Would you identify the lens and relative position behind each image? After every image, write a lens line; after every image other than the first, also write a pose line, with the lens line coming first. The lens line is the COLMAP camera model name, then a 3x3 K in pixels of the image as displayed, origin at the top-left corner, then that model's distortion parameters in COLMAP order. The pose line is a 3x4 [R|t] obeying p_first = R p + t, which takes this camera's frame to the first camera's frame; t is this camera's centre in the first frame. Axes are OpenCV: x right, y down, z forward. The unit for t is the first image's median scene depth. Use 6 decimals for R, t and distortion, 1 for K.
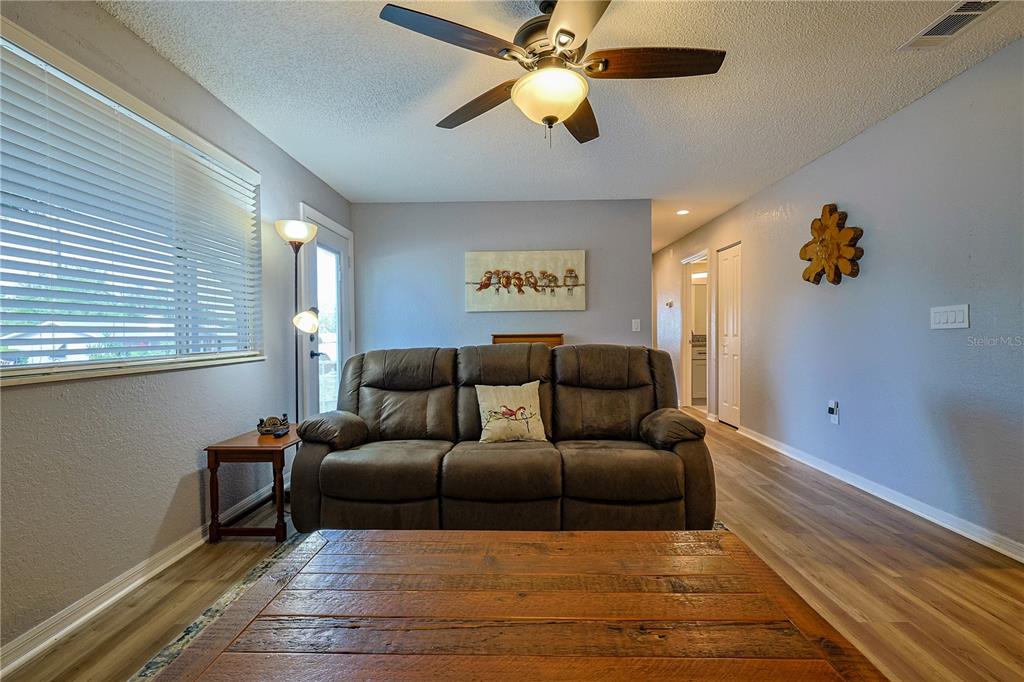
lens RADIAL K [[449.0, 0, 512.0], [0, 449.0, 341.0], [0, 0, 1]] dist [0.002150, 0.000306]
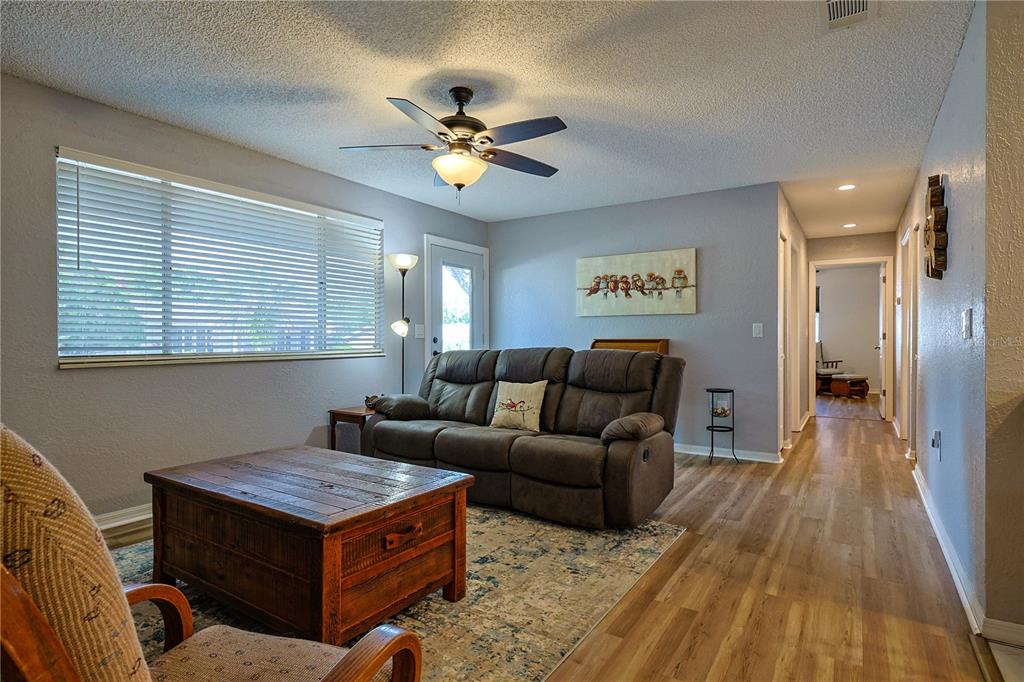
lens RADIAL K [[528.6, 0, 512.0], [0, 528.6, 341.0], [0, 0, 1]] dist [0.005115, 0.000198]
pose [[0.850555, 0.012981, -0.525725, 0.416132], [-0.016161, 0.999868, -0.001457, -0.004869], [0.525637, 0.009736, 0.850653, -0.114772]]
